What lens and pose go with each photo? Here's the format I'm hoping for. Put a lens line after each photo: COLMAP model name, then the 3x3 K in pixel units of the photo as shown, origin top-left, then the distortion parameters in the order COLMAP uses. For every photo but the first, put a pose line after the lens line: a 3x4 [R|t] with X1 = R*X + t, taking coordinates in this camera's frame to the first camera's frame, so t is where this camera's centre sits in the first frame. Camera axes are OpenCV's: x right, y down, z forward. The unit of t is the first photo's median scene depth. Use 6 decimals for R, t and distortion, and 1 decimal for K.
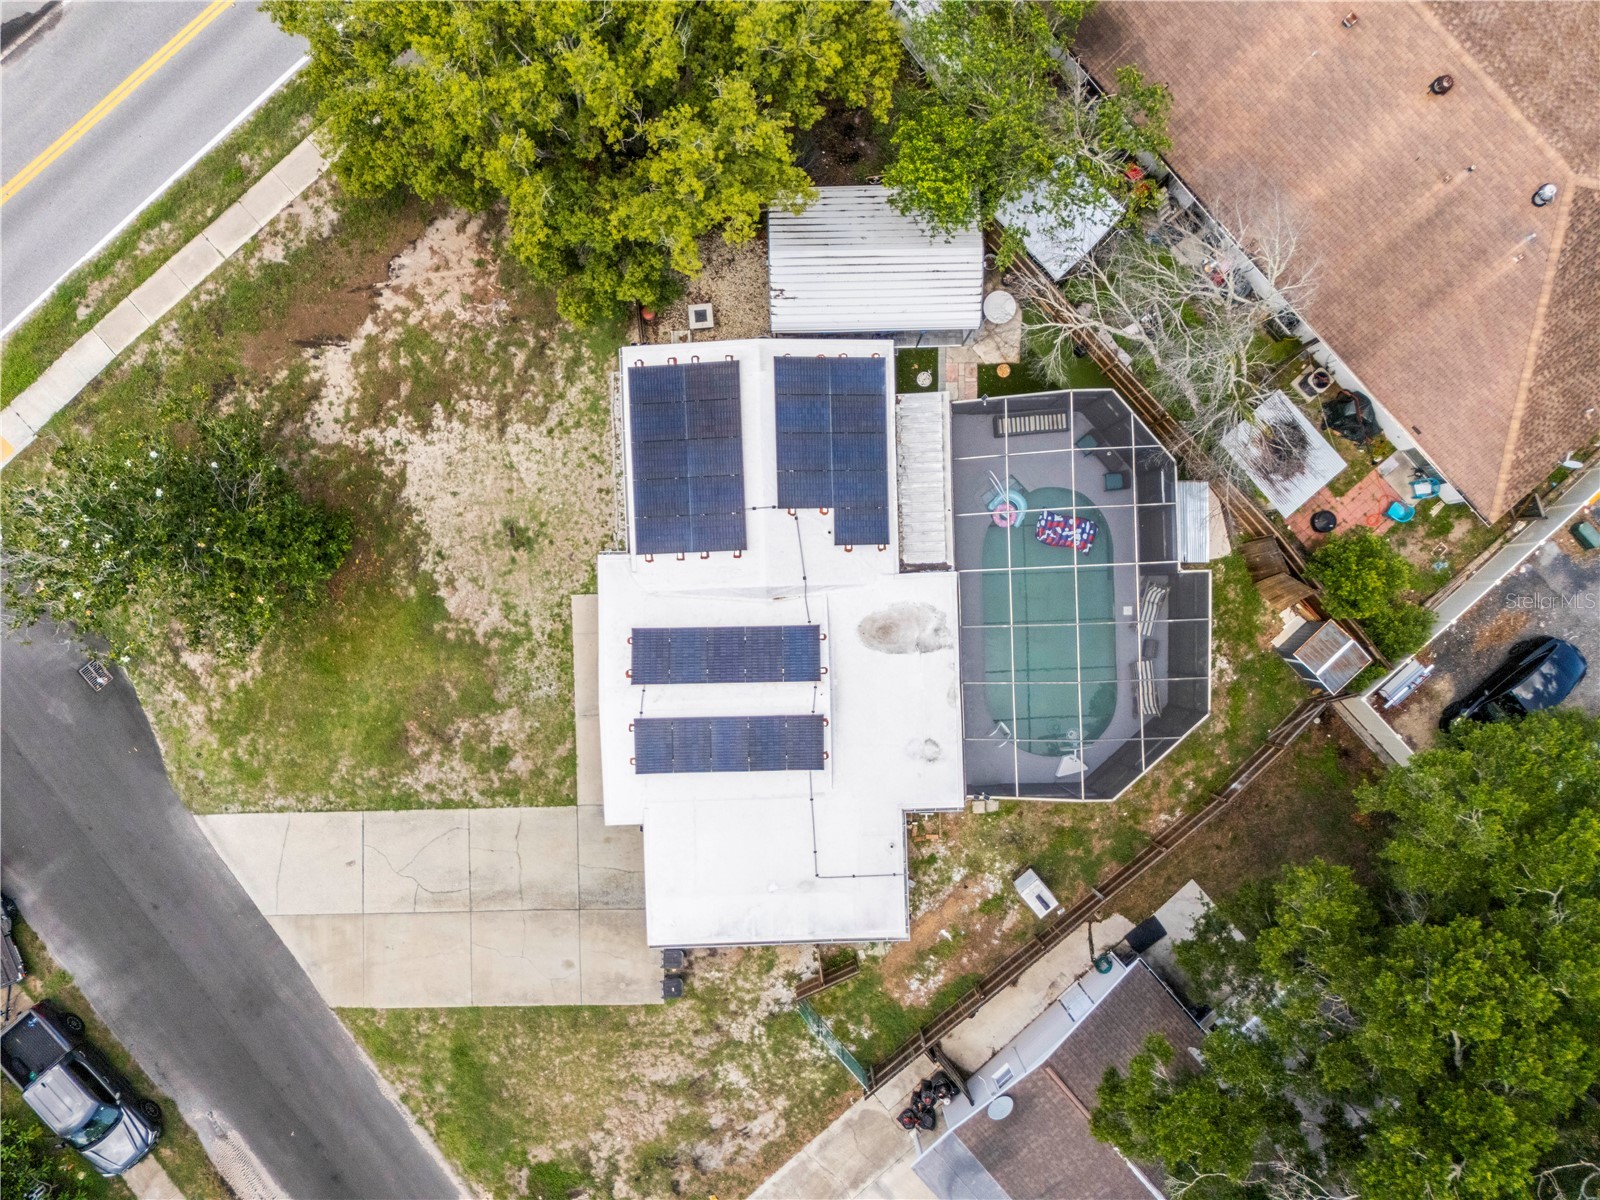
lens RADIAL K [[1212.3, 0, 798.8], [0, 1212.3, 606.4], [0, 0, 1]] dist [0.092074, -0.096714]
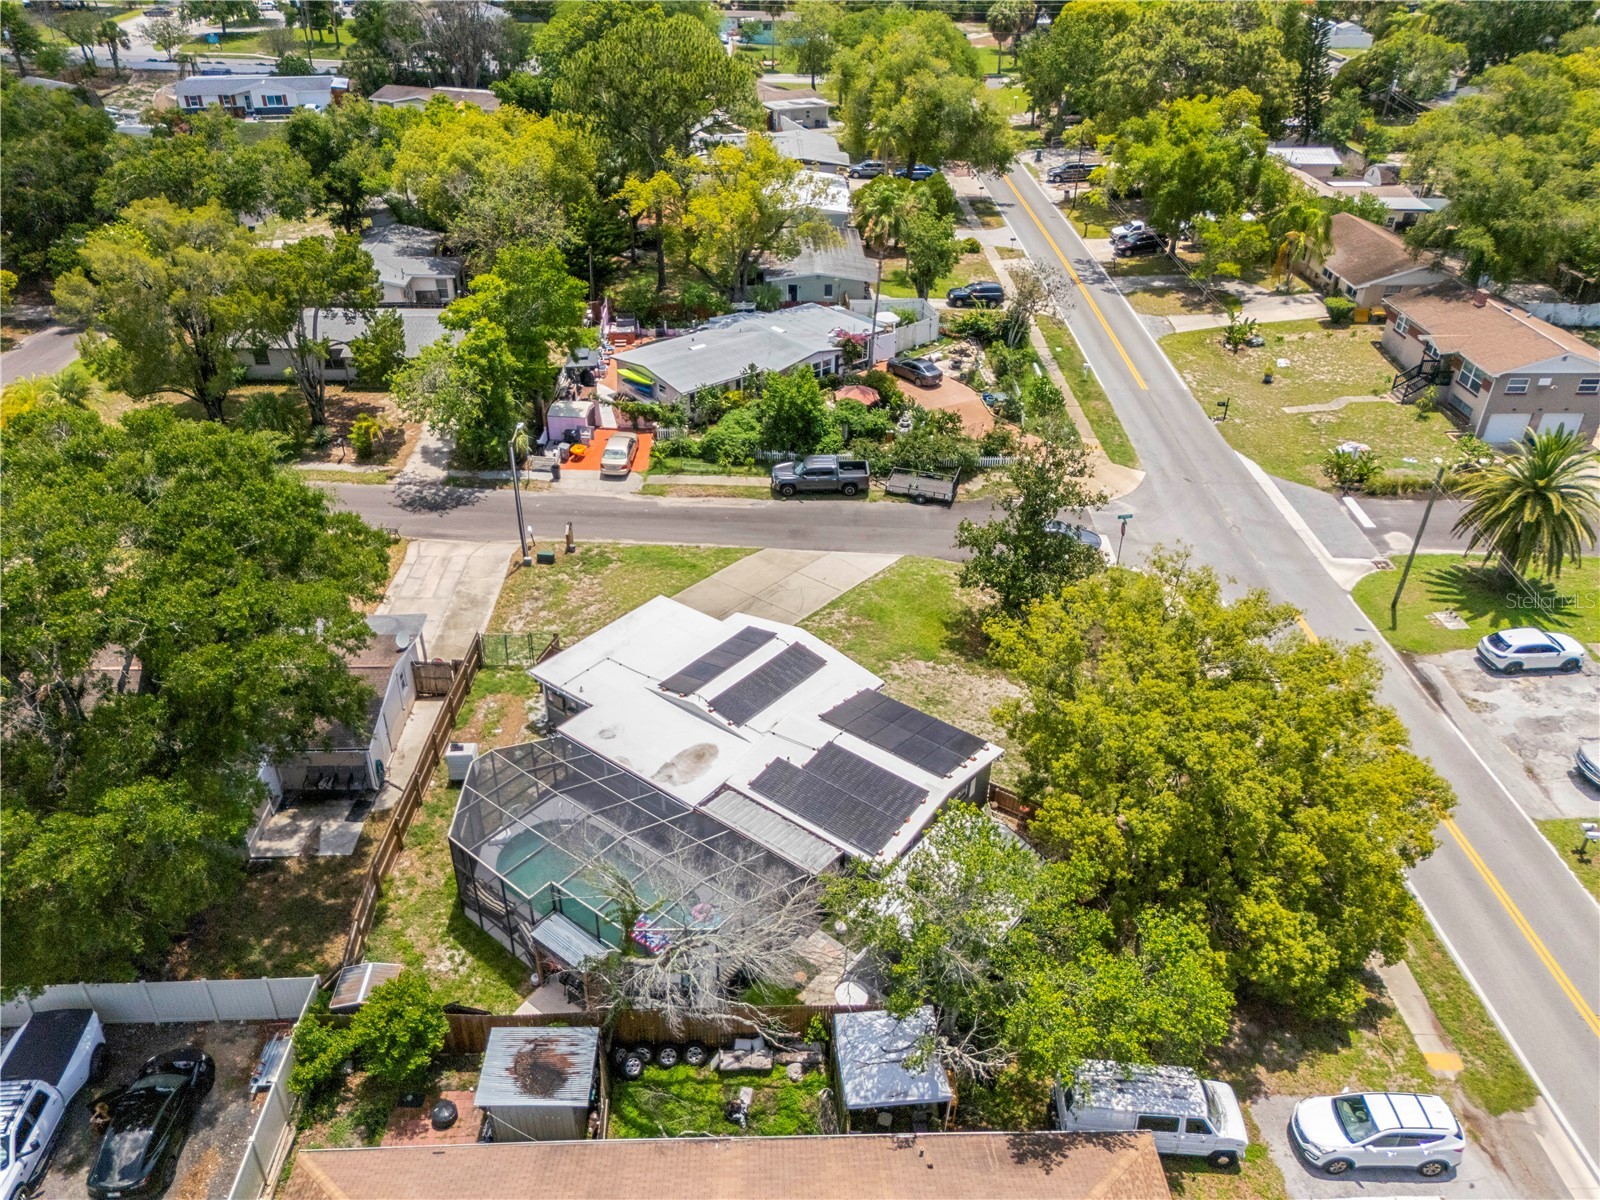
lens RADIAL K [[1174.4, 0, 800.0], [0, 1174.4, 600.0], [0, 0, 1]] dist [0.095422, -0.109281]
pose [[-0.640272, 0.393274, -0.659839, 0.695186], [-0.767885, -0.350197, 0.536391, -0.612197], [-0.020125, 0.850116, 0.526211, 0.209927]]
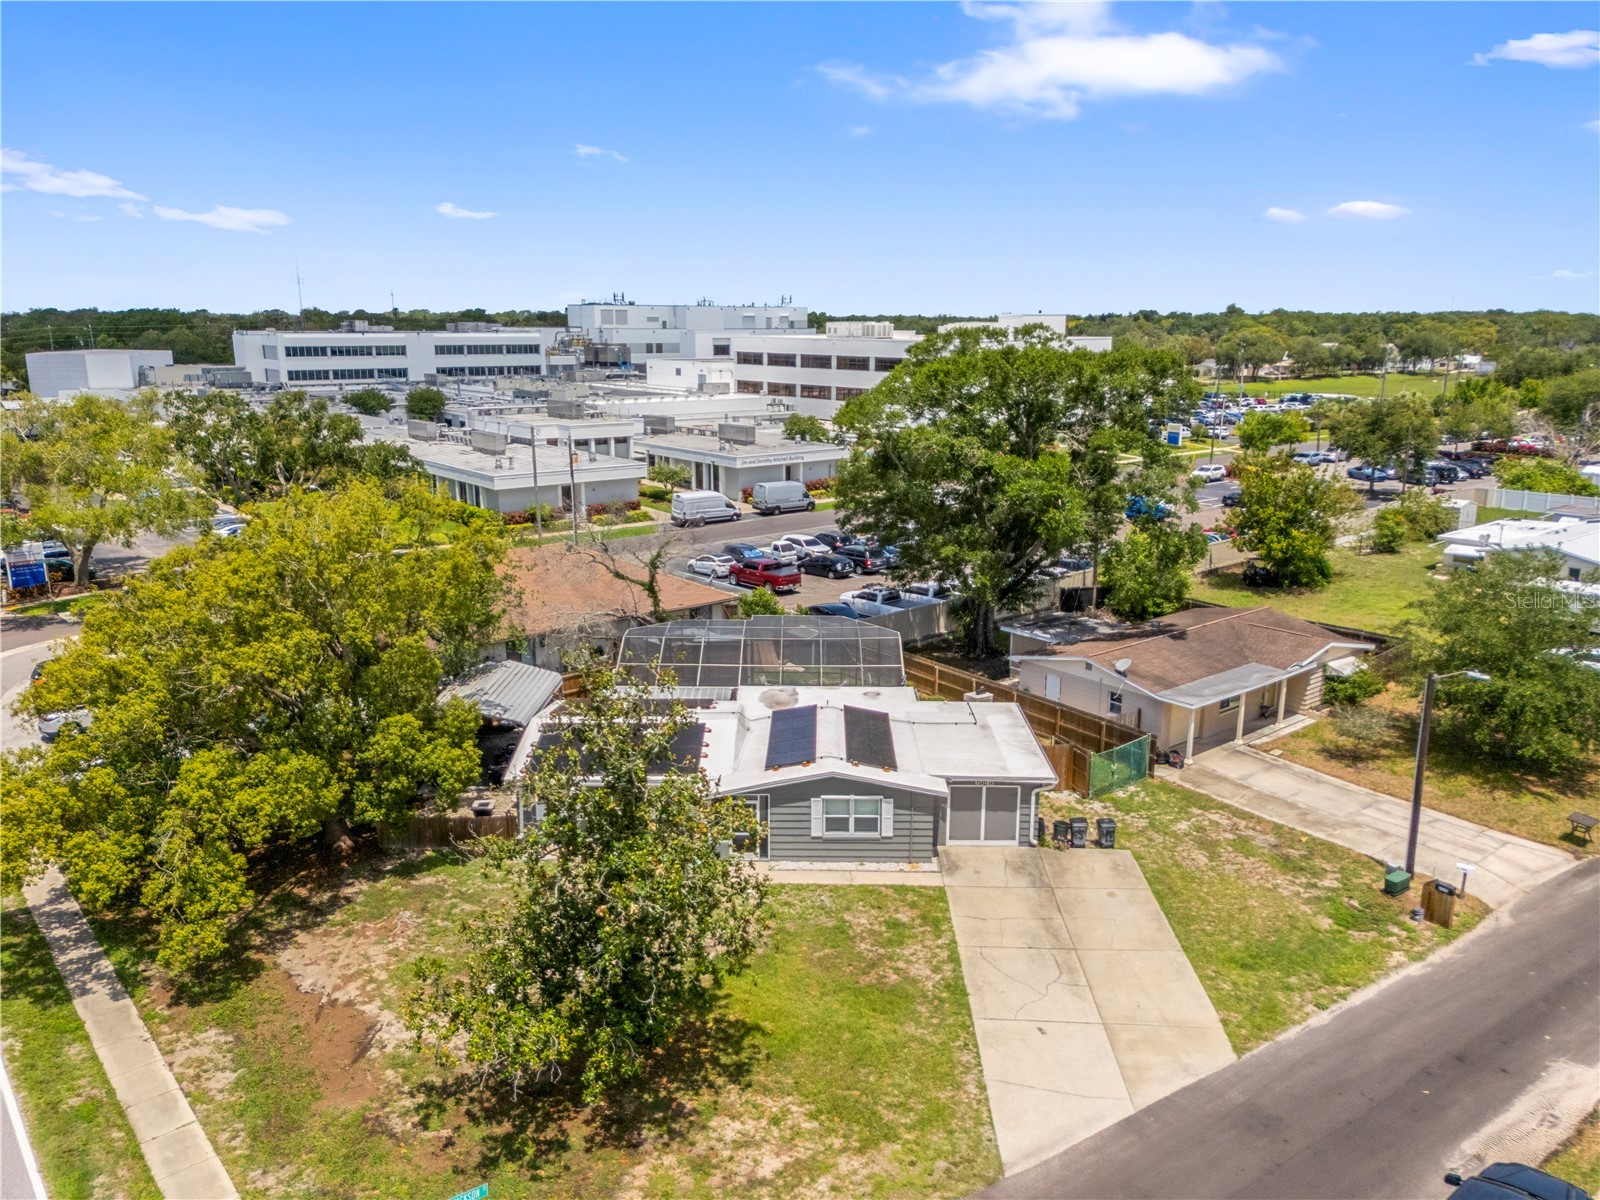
lens RADIAL K [[1189.9, 0, 800.0], [0, 1189.9, 600.0], [0, 0, 1]] dist [0.092997, -0.095952]
pose [[0.035942, -0.241481, 0.969740, -1.054082], [0.999350, 0.011388, -0.034204, 0.079301], [-0.002784, 0.970339, 0.241733, 0.551865]]
